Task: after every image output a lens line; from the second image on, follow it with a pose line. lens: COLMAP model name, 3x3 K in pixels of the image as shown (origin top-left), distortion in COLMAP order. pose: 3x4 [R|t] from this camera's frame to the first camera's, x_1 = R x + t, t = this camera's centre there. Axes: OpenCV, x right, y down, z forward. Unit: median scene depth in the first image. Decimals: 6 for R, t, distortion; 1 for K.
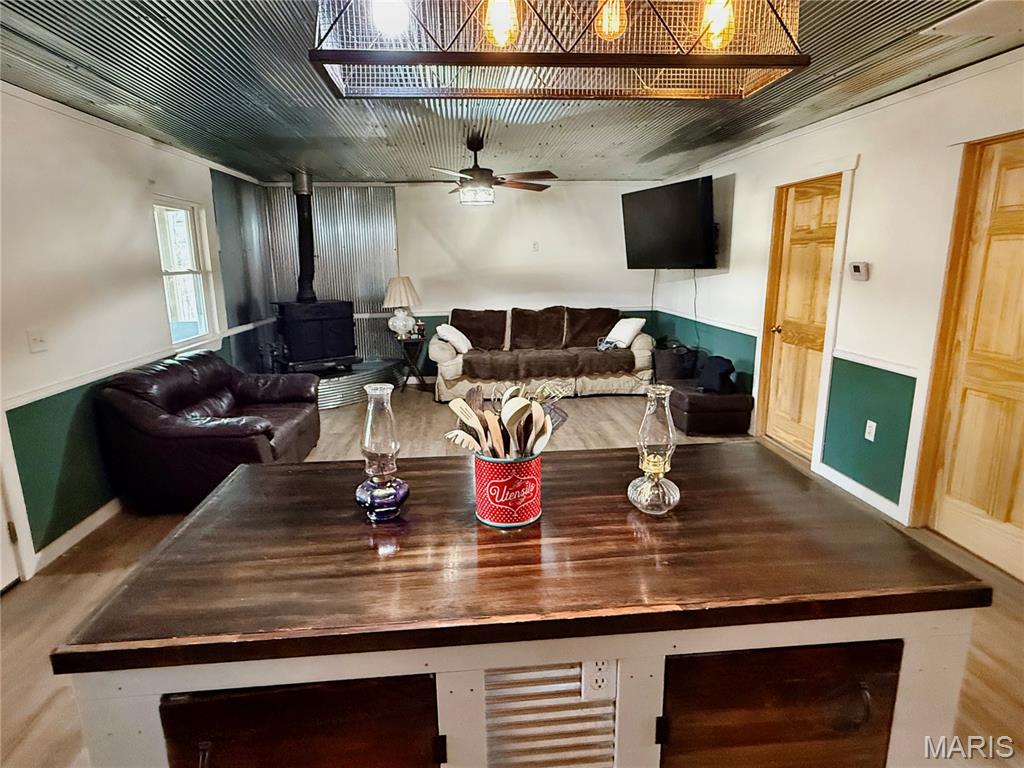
lens RADIAL K [[579.5, 0, 512.0], [0, 579.5, 384.0], [0, 0, 1]] dist [0.001109, -0.000207]
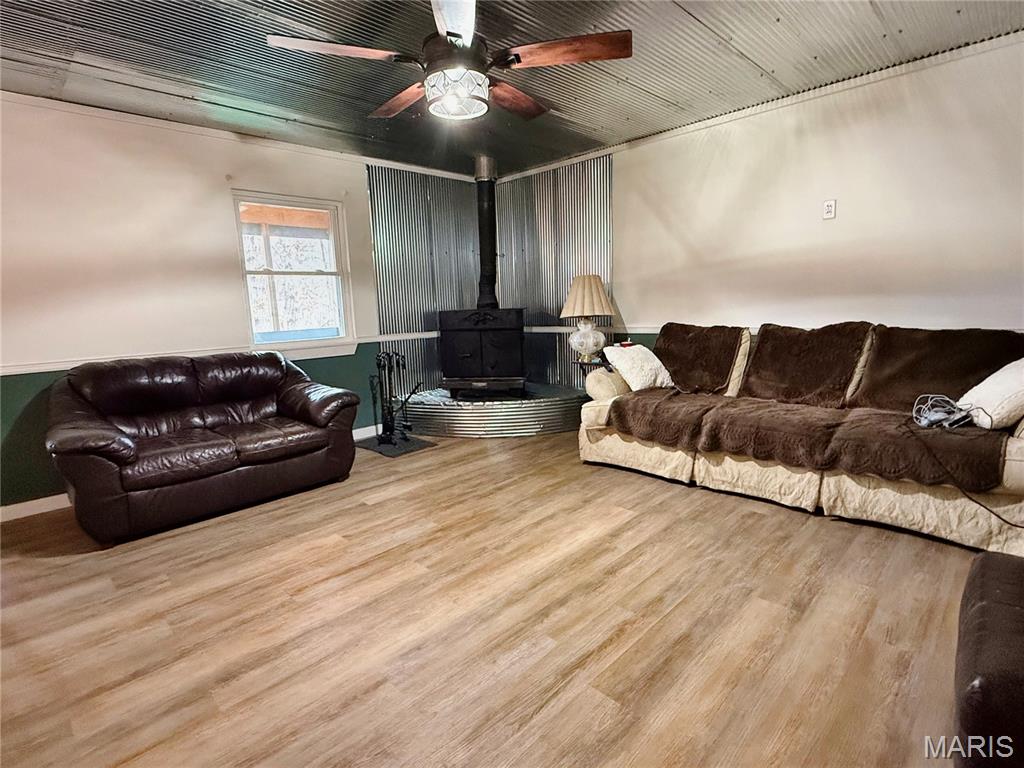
lens RADIAL K [[516.8, 0, 512.0], [0, 516.8, 384.0], [0, 0, 1]] dist [0.000324, 0.000405]
pose [[0.639787, 0.110674, -0.760541, 0.255566], [-0.134965, 0.990378, 0.030584, -0.060173], [0.756609, 0.083079, 0.648569, 0.535281]]
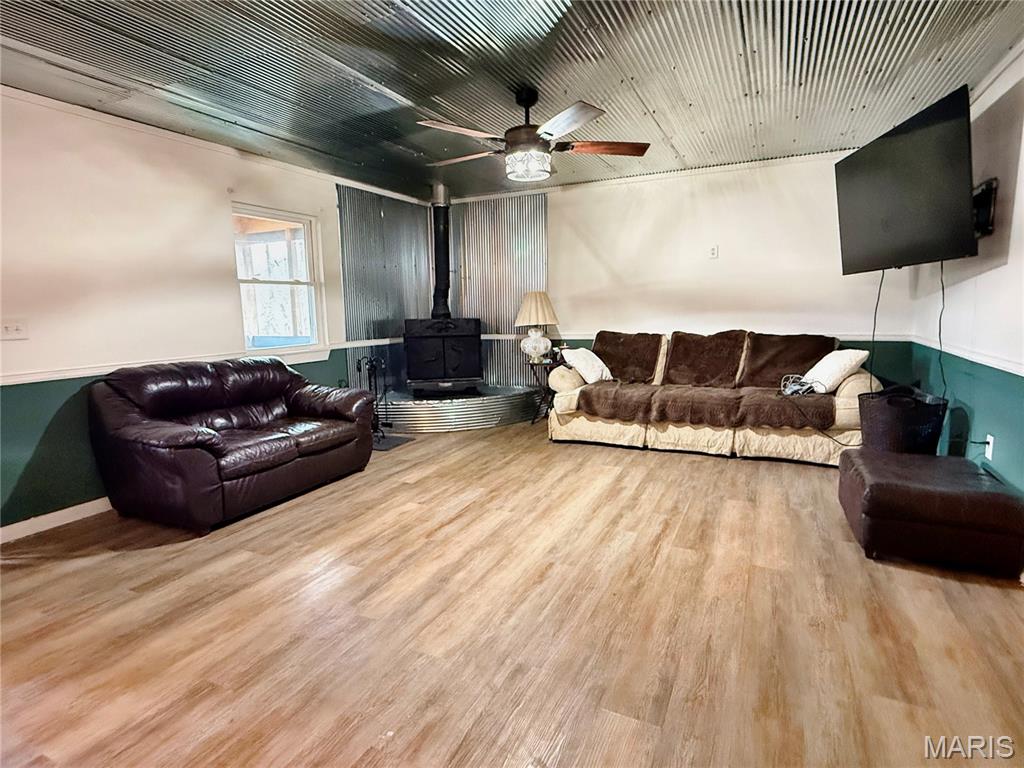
lens RADIAL K [[542.4, 0, 512.8], [0, 542.4, 385.1], [0, 0, 1]] dist [0.001656, 0.000507]
pose [[0.855393, 0.070785, -0.513119, 0.211769], [-0.100748, 0.994436, -0.030768, -0.016854], [0.508087, 0.078014, 0.857766, 0.295700]]
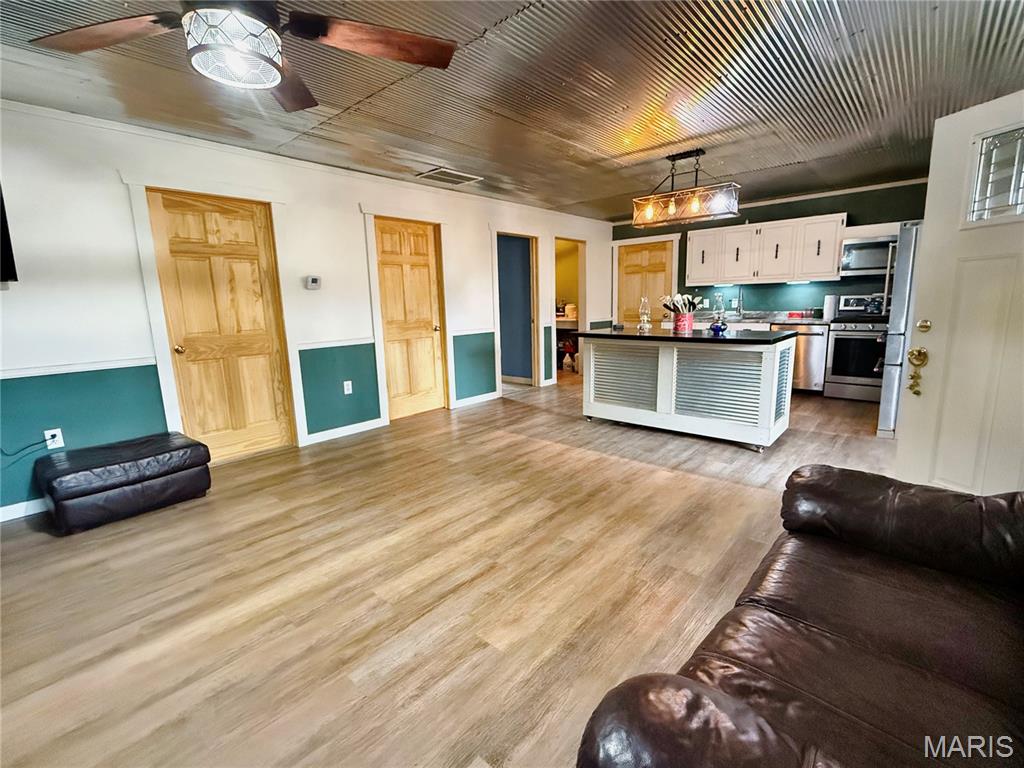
lens RADIAL K [[463.2, 0, 512.0], [0, 463.2, 384.0], [0, 0, 1]] dist [-0.002450, -0.000101]
pose [[-0.680034, -0.099896, 0.726343, -0.312466], [0.190677, 0.932489, 0.306769, -0.123076], [-0.707952, 0.347110, -0.615076, 0.809381]]
